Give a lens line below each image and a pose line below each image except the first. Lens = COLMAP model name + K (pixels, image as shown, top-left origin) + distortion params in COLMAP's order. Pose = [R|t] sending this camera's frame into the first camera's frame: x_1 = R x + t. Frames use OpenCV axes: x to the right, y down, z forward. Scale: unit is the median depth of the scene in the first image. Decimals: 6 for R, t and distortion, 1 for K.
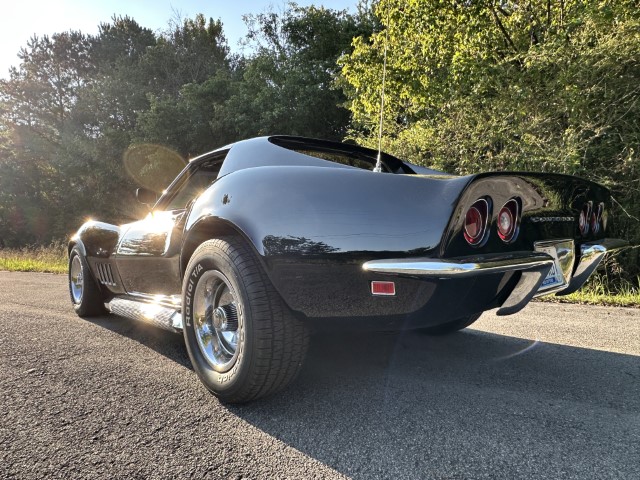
lens RADIAL K [[425.7, 0, 319.5], [0, 425.7, 241.7], [0, 0, 1]] dist [-0.004632, 0.001864]
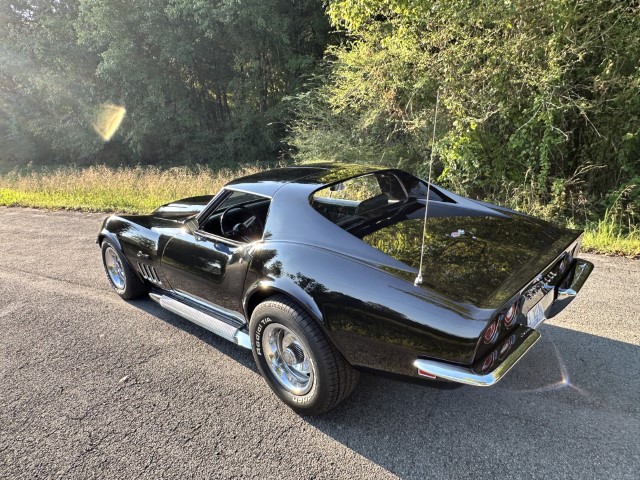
lens RADIAL K [[425.7, 0, 320.5], [0, 425.7, 238.6], [0, 0, 1]] dist [-0.004632, 0.001864]
pose [[0.995999, -0.075575, 0.047690, -0.157595], [0.060837, 0.964331, 0.257615, -0.471307], [-0.065458, -0.253683, 0.965070, -0.180203]]
